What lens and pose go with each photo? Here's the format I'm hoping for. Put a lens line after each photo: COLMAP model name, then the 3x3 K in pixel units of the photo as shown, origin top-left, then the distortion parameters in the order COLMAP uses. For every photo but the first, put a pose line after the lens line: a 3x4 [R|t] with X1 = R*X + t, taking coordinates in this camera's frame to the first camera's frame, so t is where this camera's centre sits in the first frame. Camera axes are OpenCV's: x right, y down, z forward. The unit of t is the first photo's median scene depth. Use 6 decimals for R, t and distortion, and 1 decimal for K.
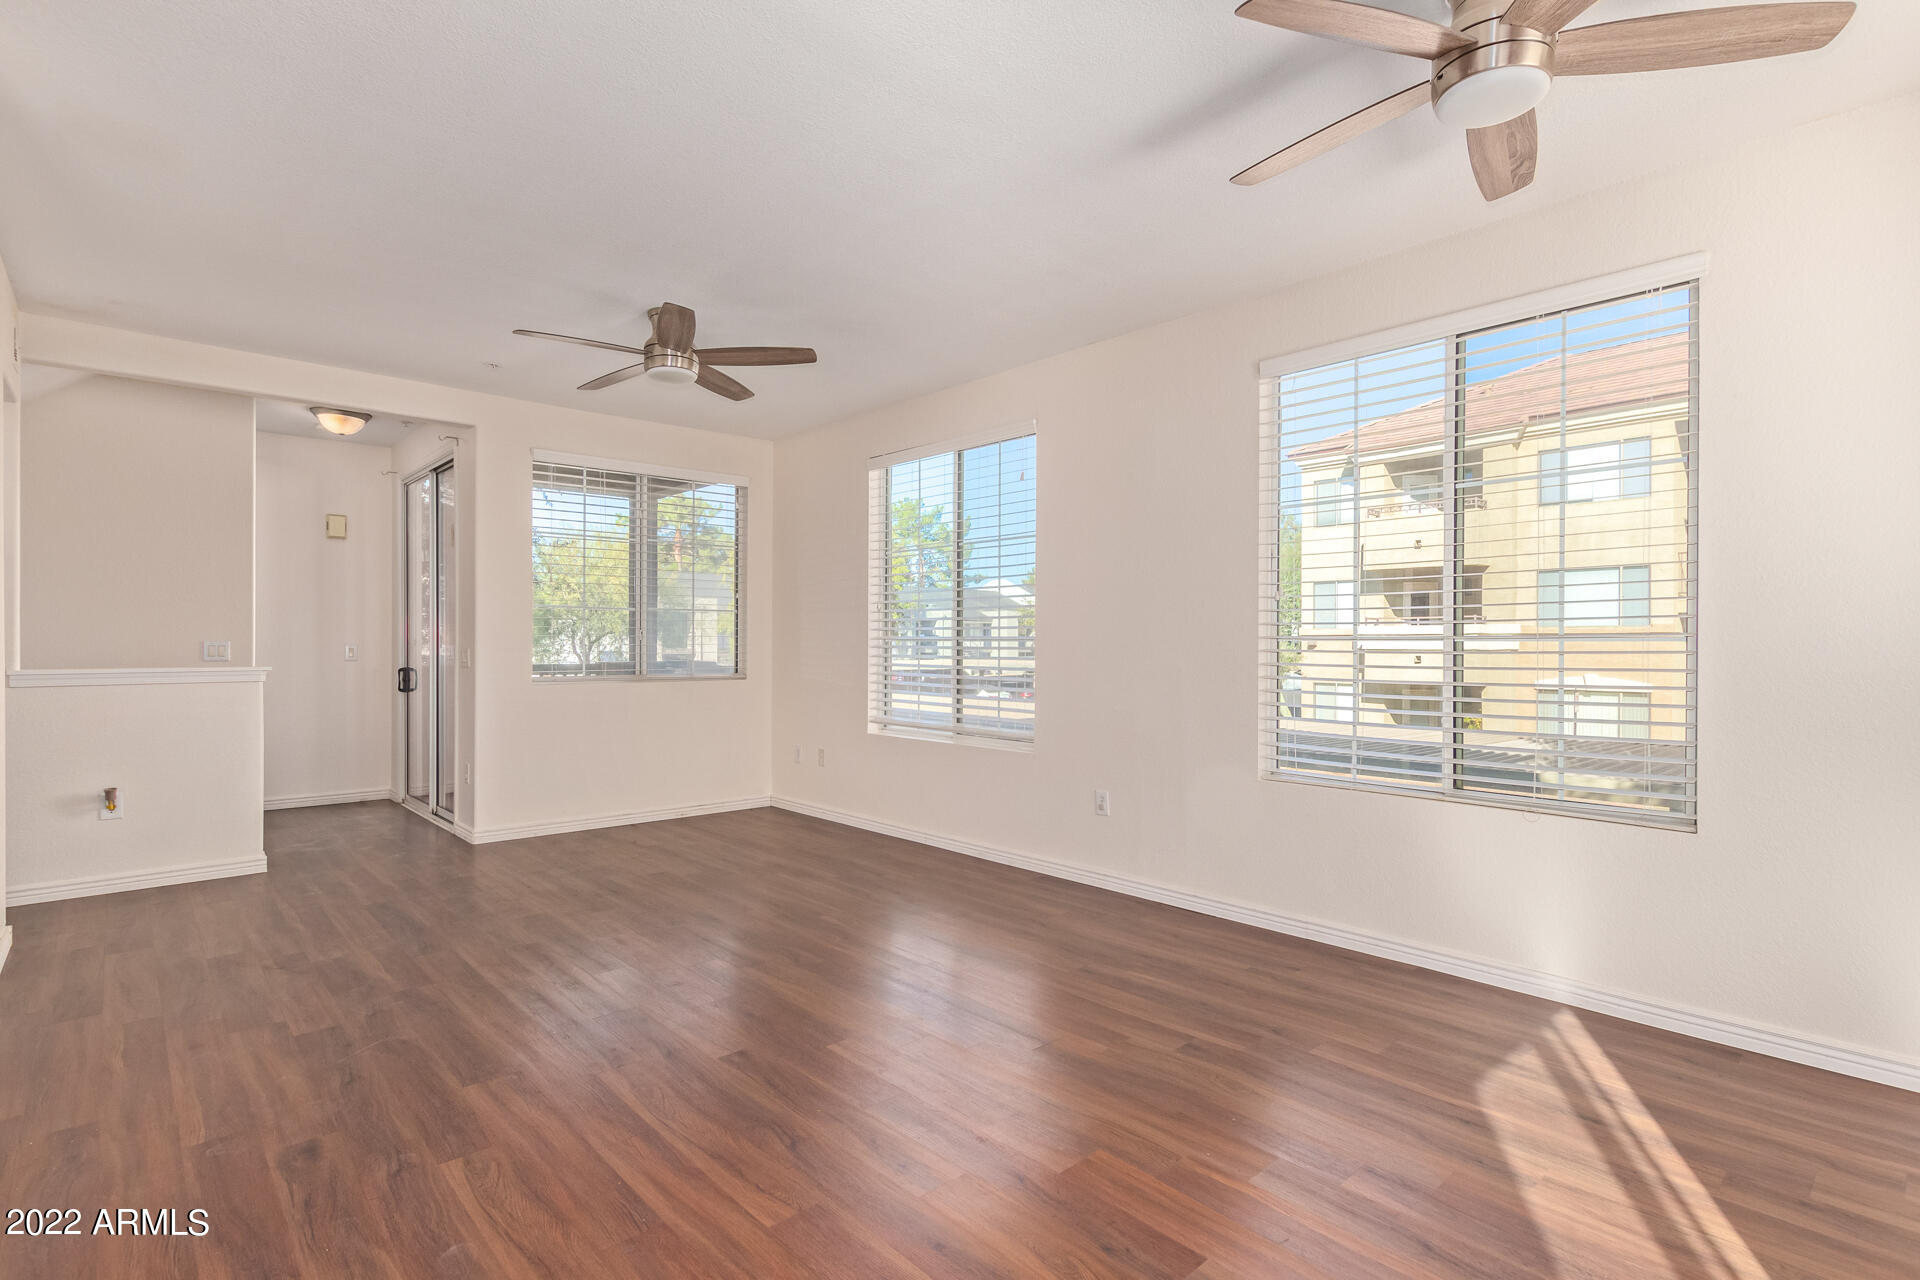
lens RADIAL K [[940.3, 0, 1005.1], [0, 940.3, 647.5], [0, 0, 1]] dist [0.008777, -0.002465]
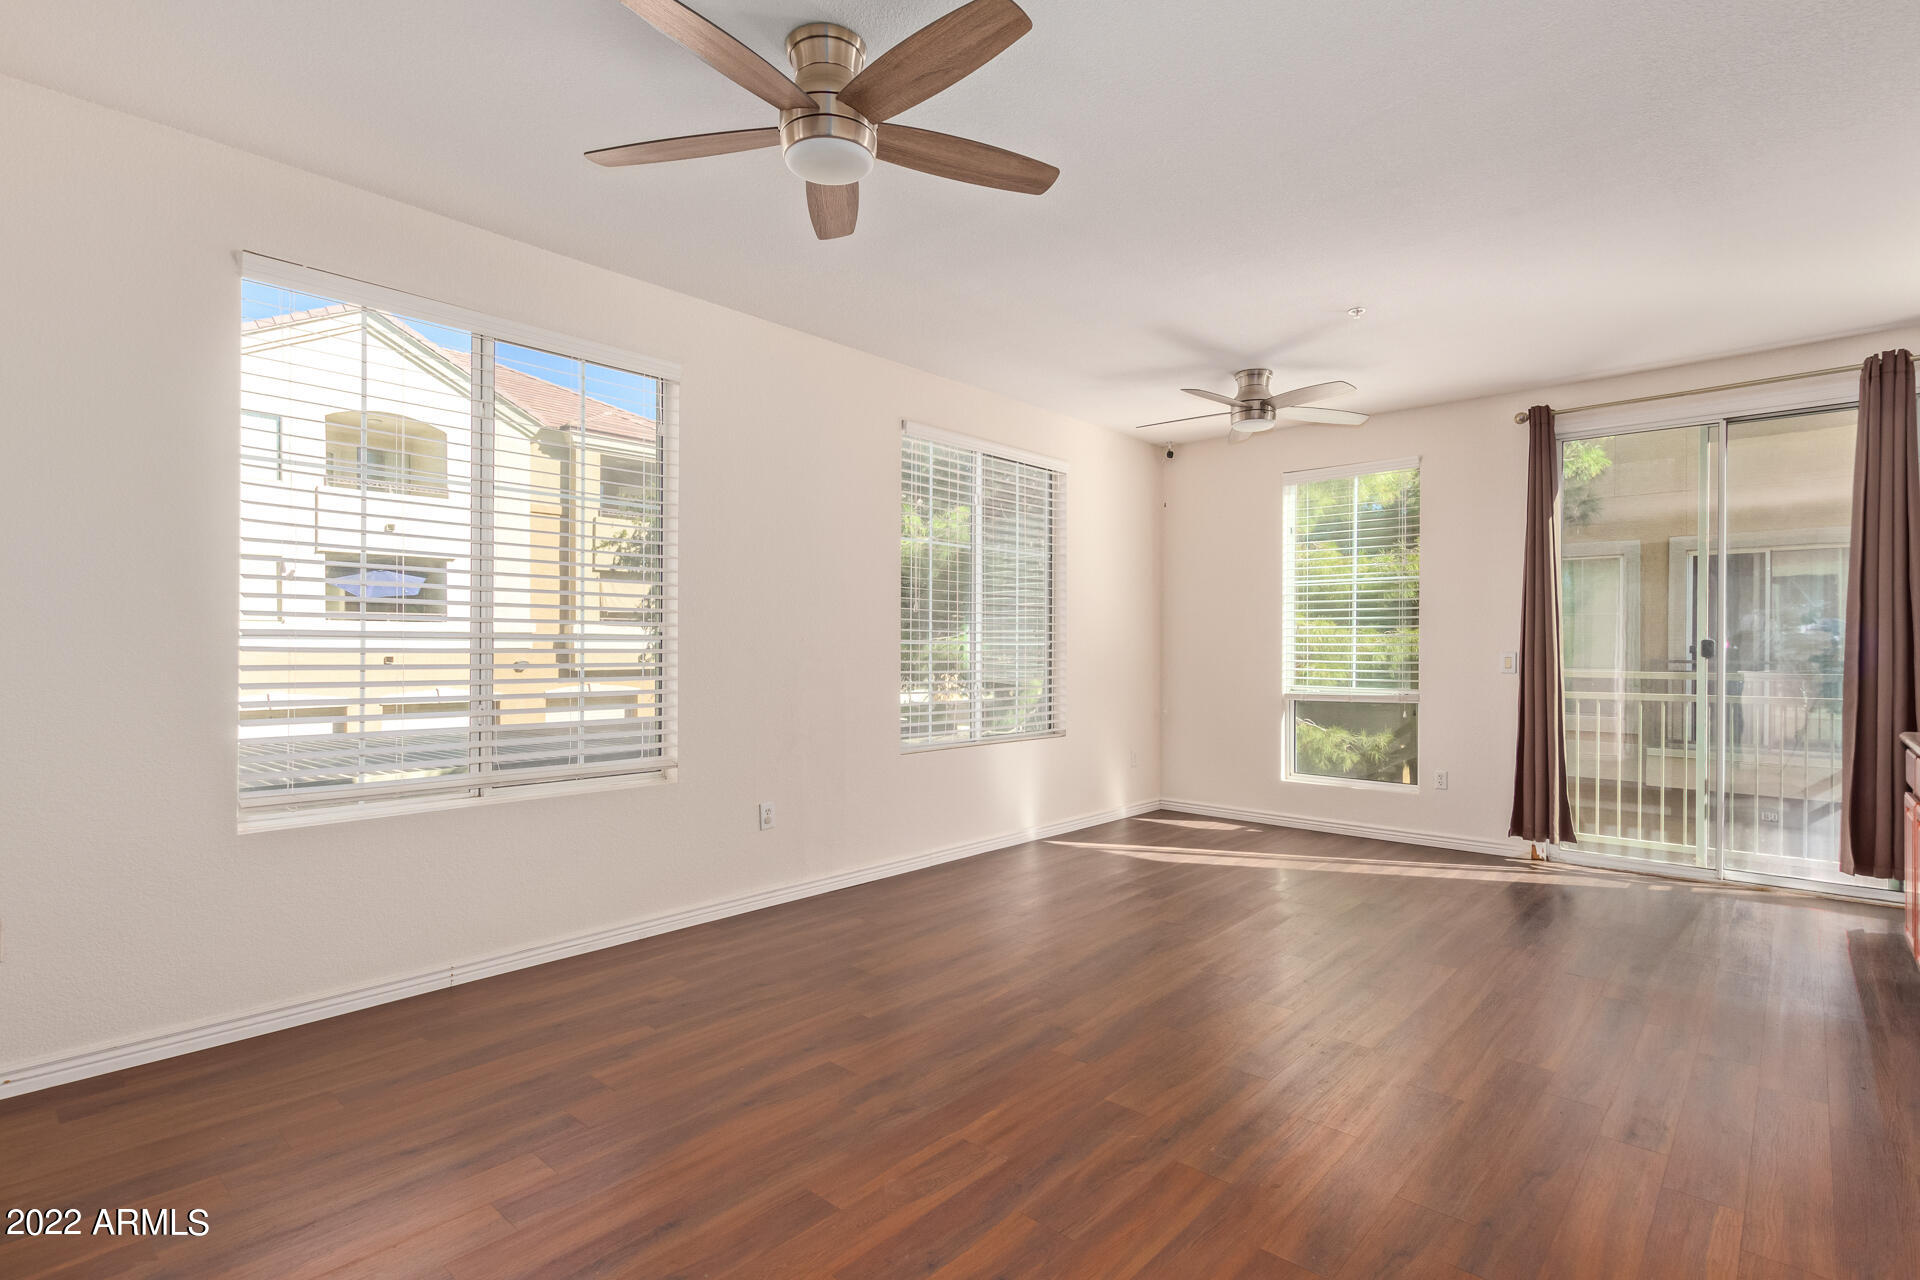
lens RADIAL K [[908.5, 0, 949.4], [0, 908.5, 650.1], [0, 0, 1]] dist [0.011989, -0.001614]
pose [[-0.069150, -0.006546, 0.997585, -0.781773], [-0.003370, 0.999974, 0.006328, -0.006139], [-0.997601, -0.002924, -0.069170, 0.846133]]
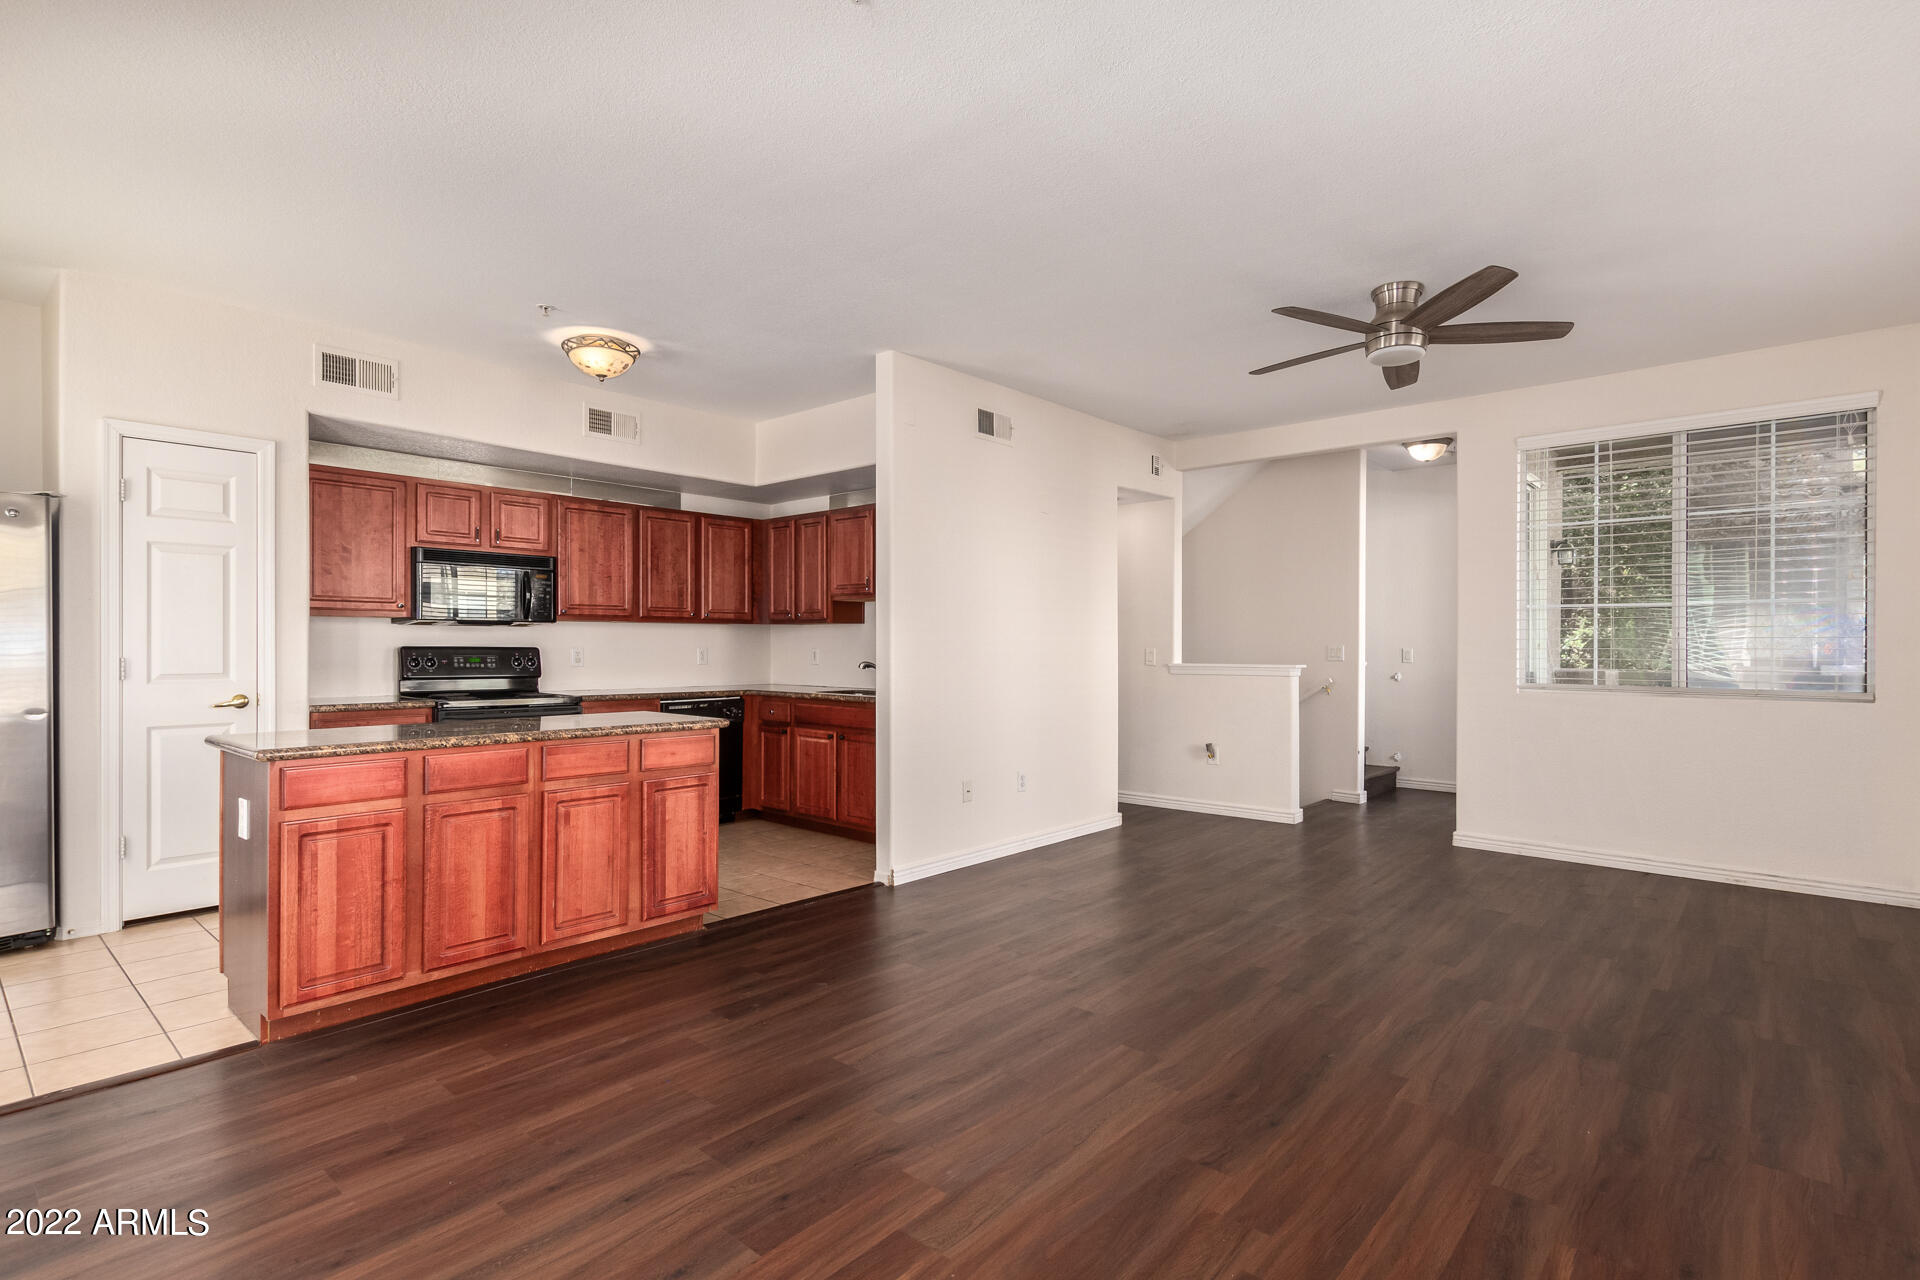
lens RADIAL K [[940.3, 0, 949.4], [0, 940.3, 649.0], [0, 0, 1]] dist [0.008777, -0.002465]
pose [[0.078996, 0.001737, -0.996873, 0.461462], [-0.001712, 0.999997, 0.001607, -0.002451], [0.996873, 0.001579, 0.078999, 0.426938]]
